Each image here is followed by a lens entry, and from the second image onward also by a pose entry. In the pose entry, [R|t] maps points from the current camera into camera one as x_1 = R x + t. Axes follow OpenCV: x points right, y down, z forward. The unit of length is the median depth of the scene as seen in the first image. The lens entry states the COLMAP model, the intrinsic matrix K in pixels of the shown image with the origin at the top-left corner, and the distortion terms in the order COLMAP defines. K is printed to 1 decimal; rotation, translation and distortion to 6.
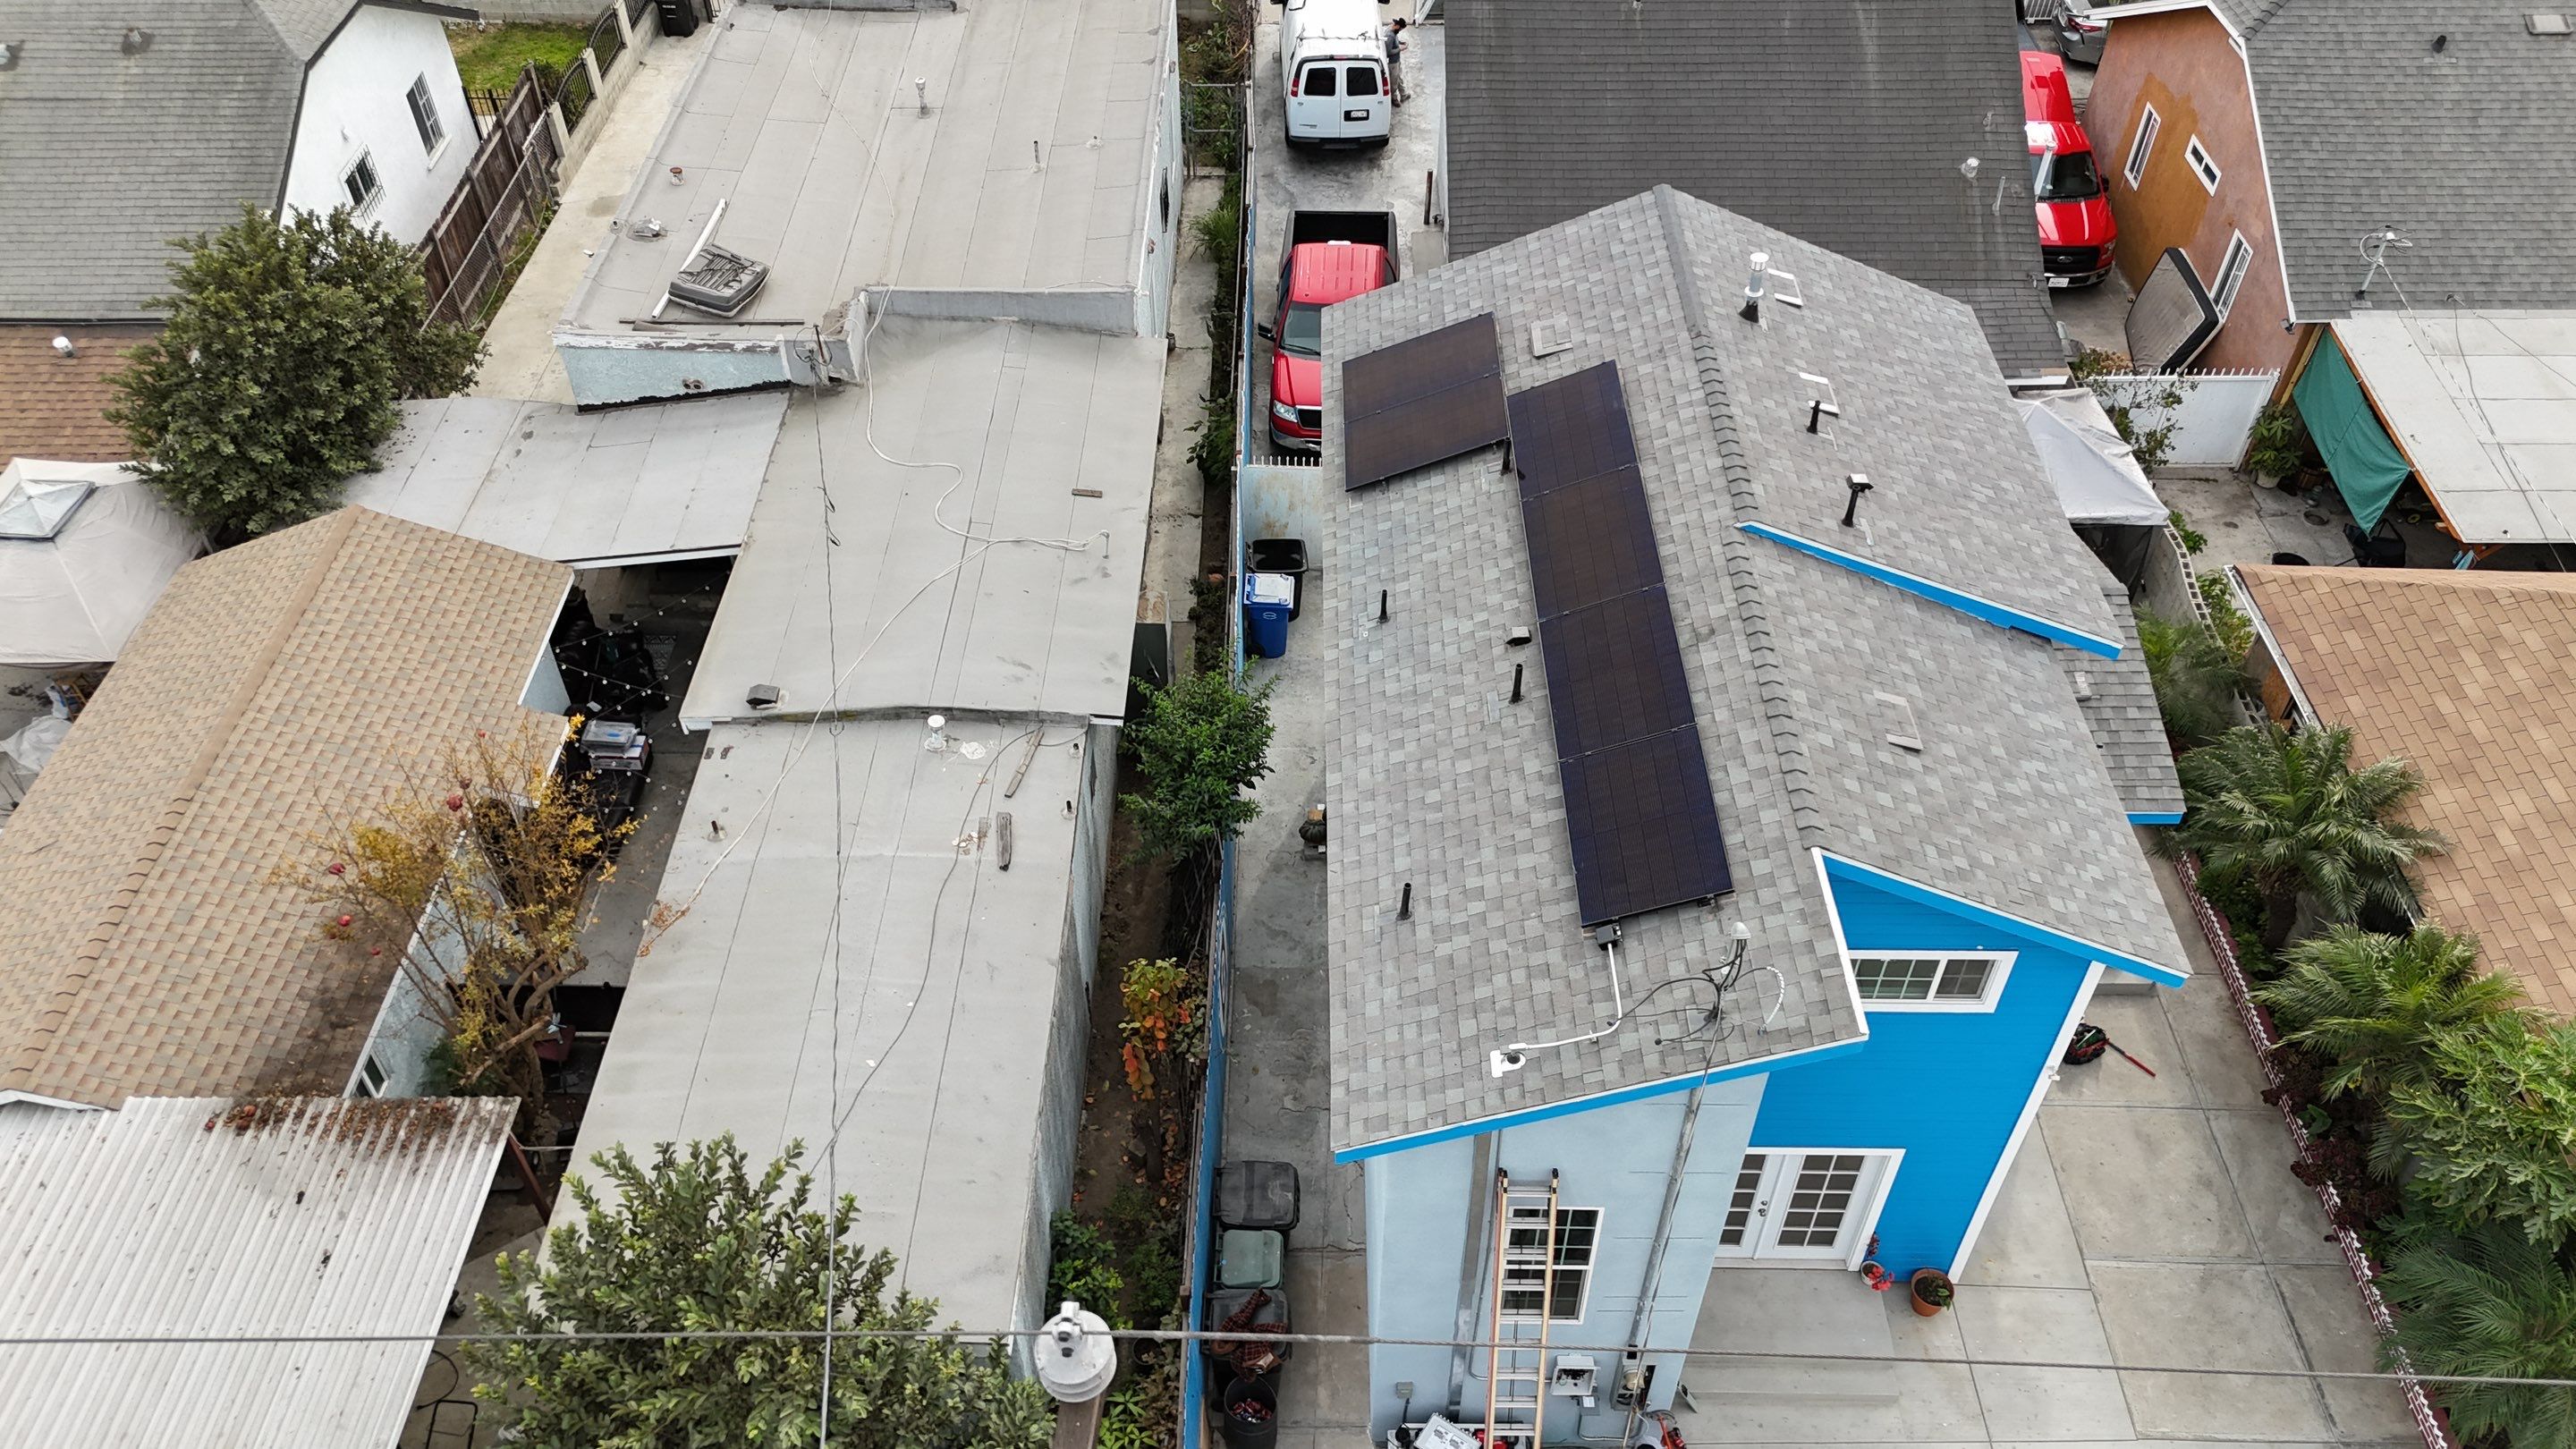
lens RADIAL K [[1895.3, 0, 1284.5], [0, 1895.3, 718.0], [0, 0, 1]] dist [0.081092, -0.067617]
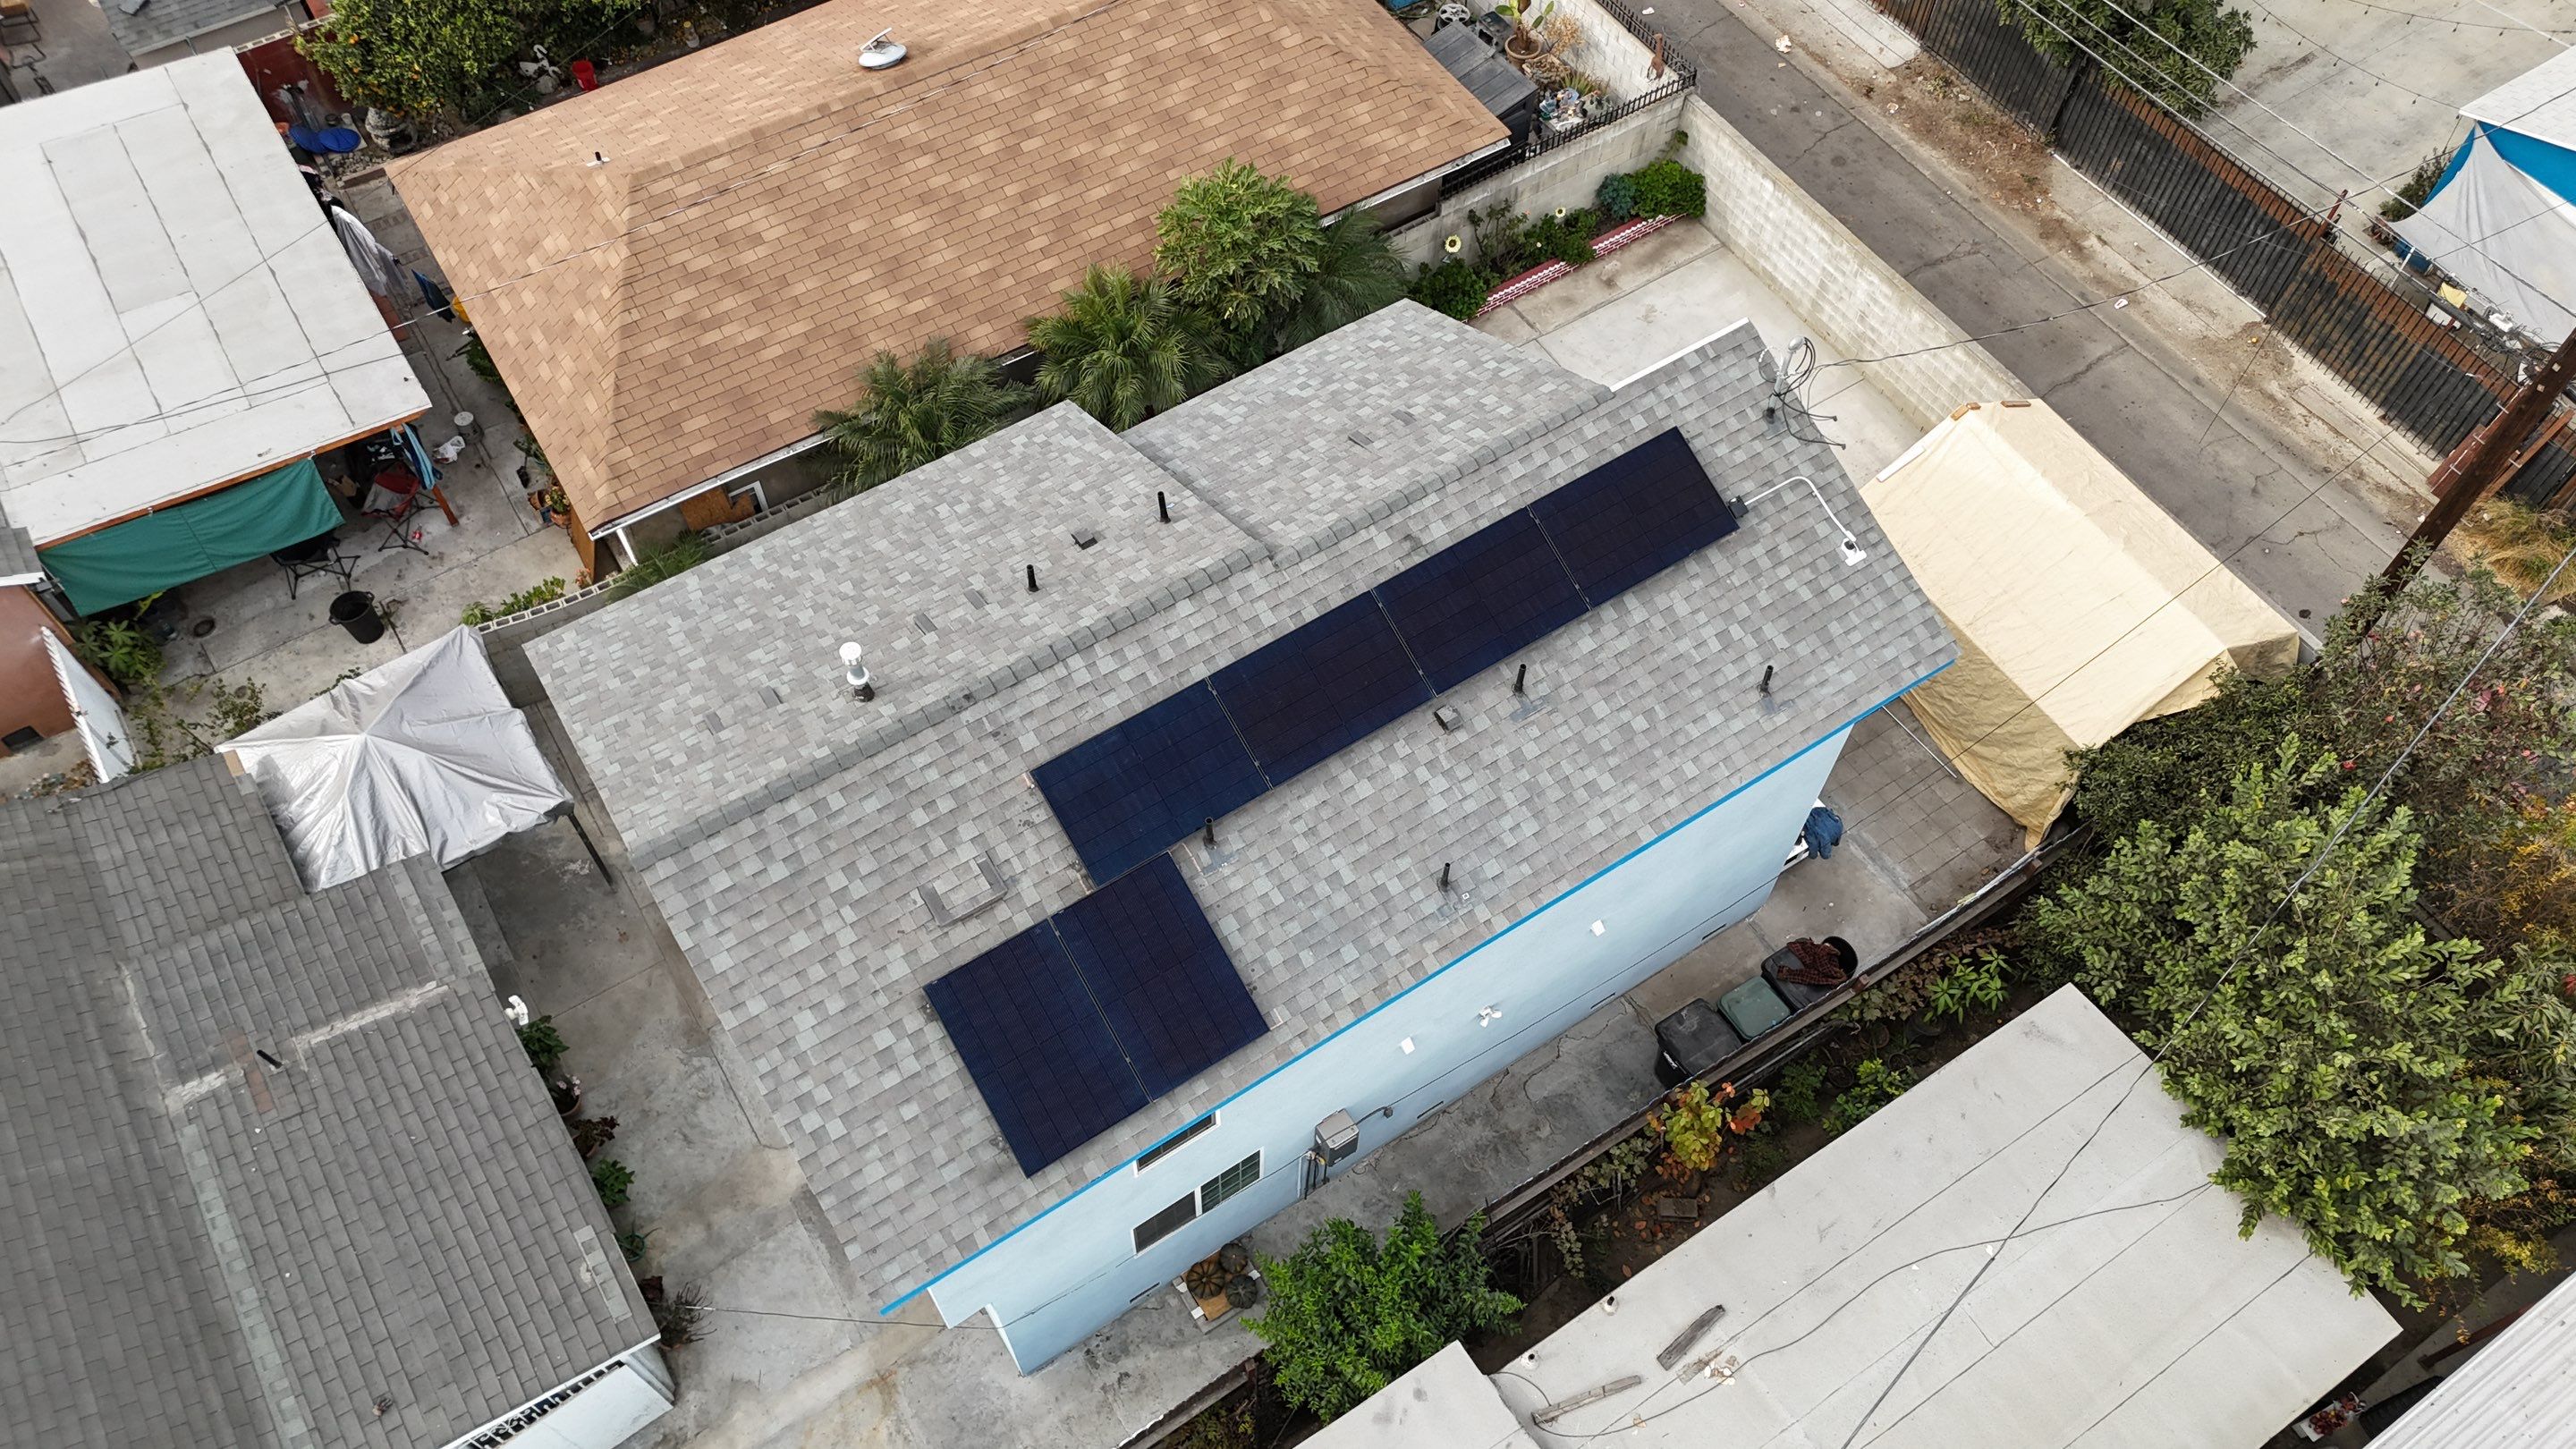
lens RADIAL K [[1903.3, 0, 1283.2], [0, 1903.3, 713.7], [0, 0, 1]] dist [0.090252, -0.084984]
pose [[-0.552130, -0.701775, 0.450182, -0.223921], [0.568974, 0.077536, 0.818692, -0.731730], [-0.609443, 0.708167, 0.356482, 0.548787]]
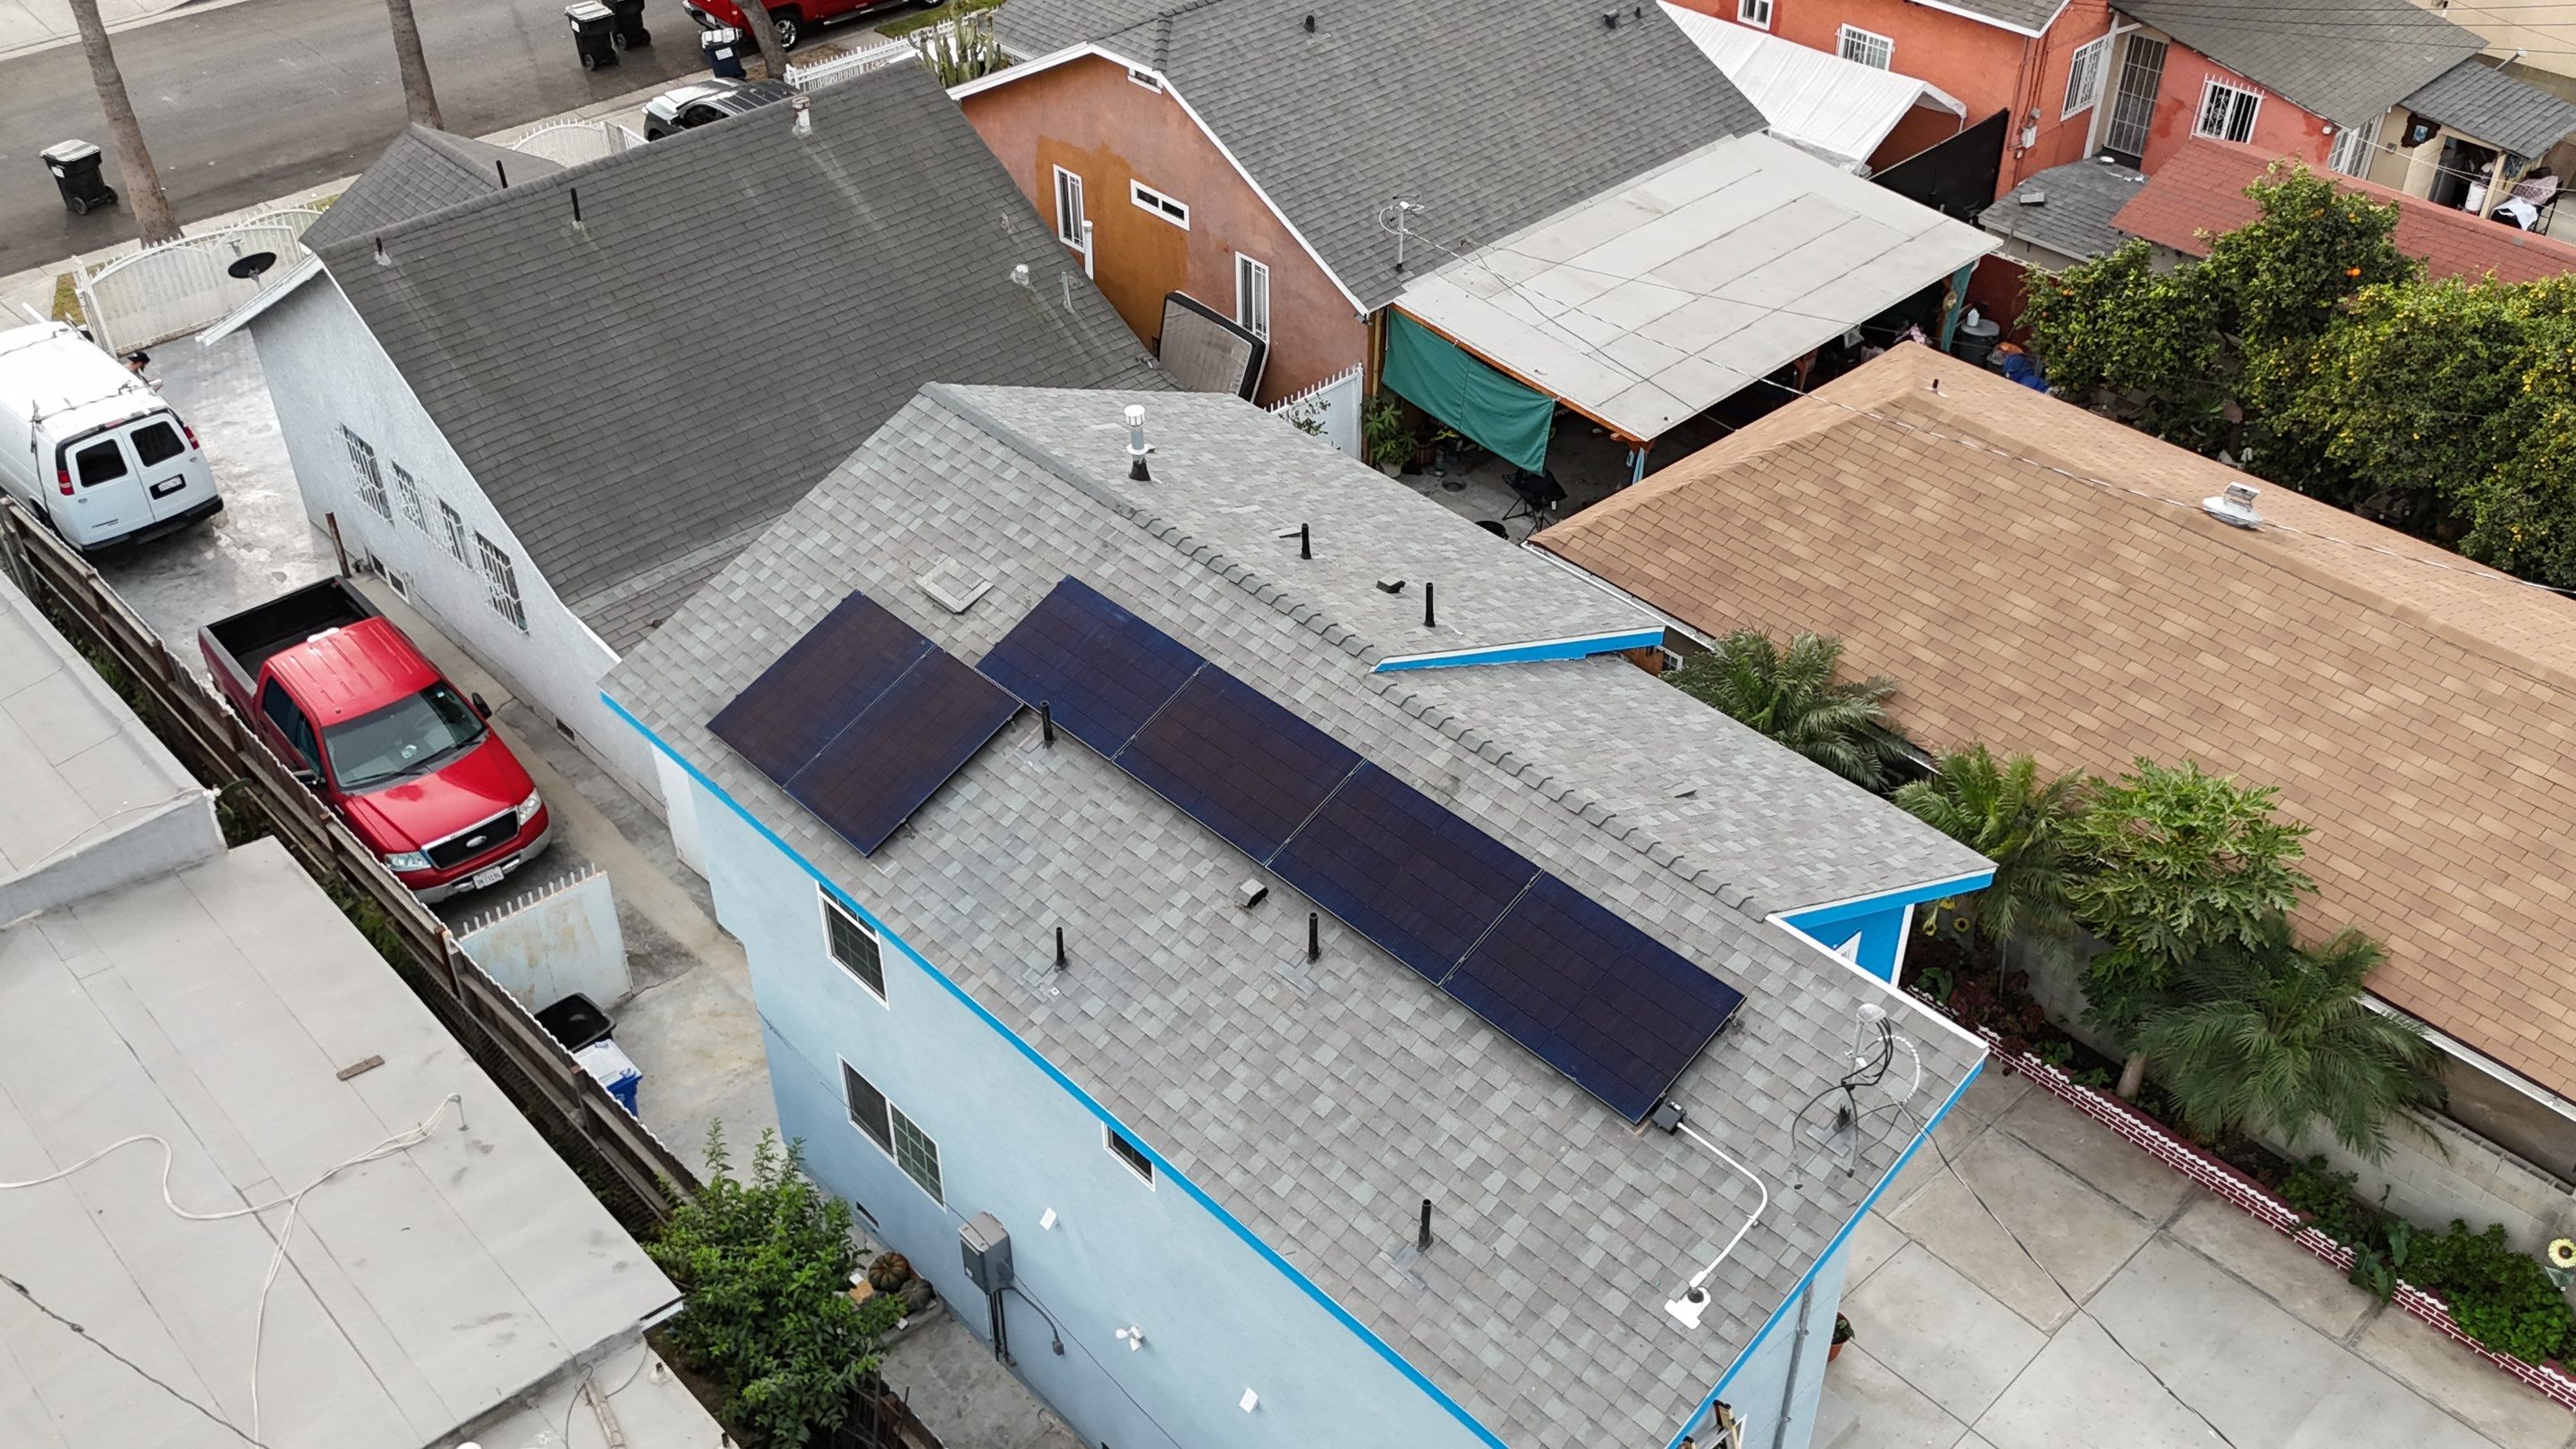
lens RADIAL K [[2318.0, 0, 1284.1], [0, 2318.0, 718.4], [0, 0, 1]] dist [0.161963, -0.363849]
pose [[0.724018, -0.419160, 0.547816, -0.307085], [0.480863, 0.876104, 0.034818, -0.109787], [-0.494539, 0.238216, 0.835874, 0.104124]]
